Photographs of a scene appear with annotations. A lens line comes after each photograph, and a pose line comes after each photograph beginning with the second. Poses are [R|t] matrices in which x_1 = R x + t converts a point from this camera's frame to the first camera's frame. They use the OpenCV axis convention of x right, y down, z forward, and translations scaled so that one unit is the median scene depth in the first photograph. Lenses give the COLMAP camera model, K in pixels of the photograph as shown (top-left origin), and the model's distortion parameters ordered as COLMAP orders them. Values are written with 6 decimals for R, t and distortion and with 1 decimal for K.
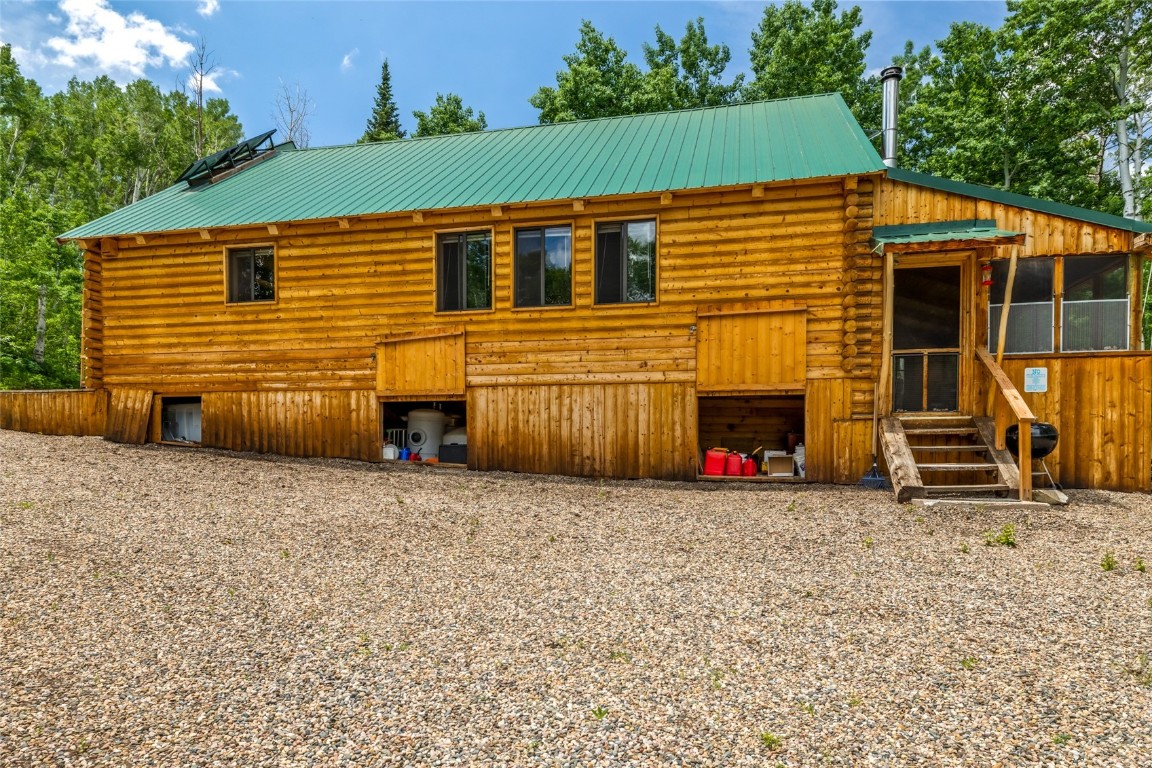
lens RADIAL K [[735.3, 0, 596.2], [0, 735.3, 466.5], [0, 0, 1]] dist [-0.001352, 0.000730]
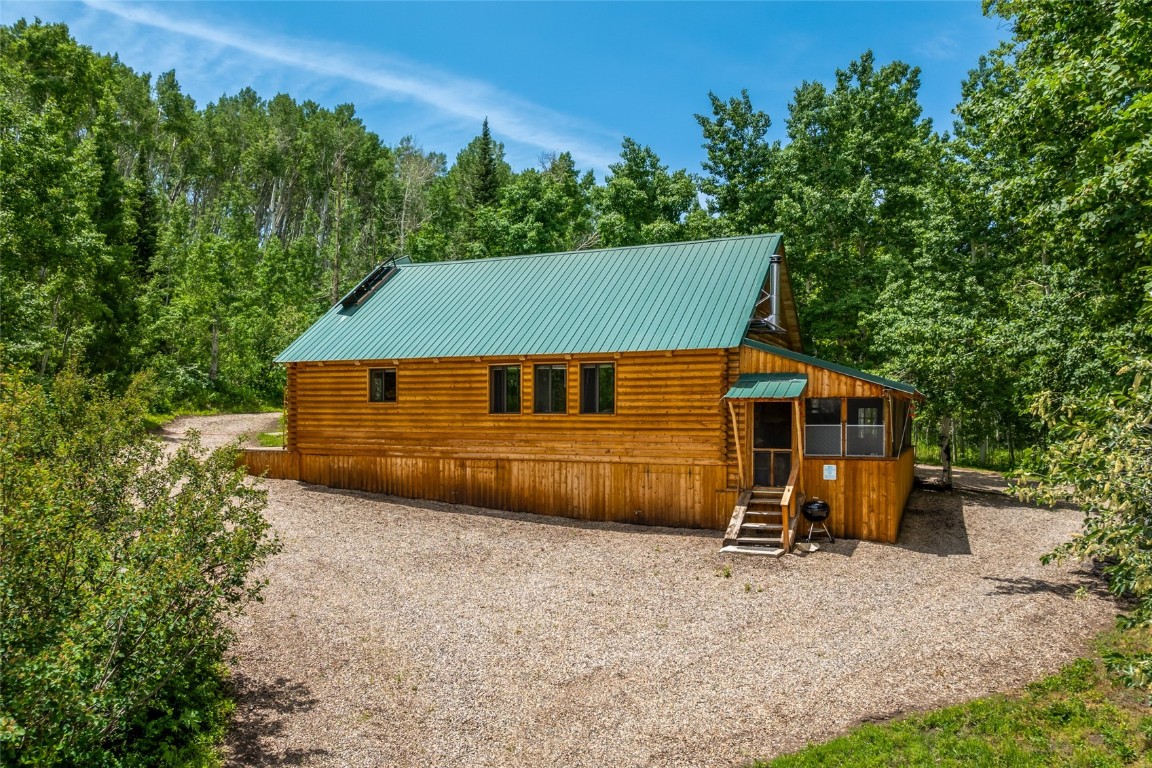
lens RADIAL K [[883.8, 0, 576.1], [0, 883.8, 429.4], [0, 0, 1]] dist [-0.034640, 0.000479]
pose [[0.979208, 0.006861, -0.202744, 0.377696], [-0.007438, 0.999970, -0.002084, -0.176076], [0.202724, 0.003549, 0.979230, -0.899471]]
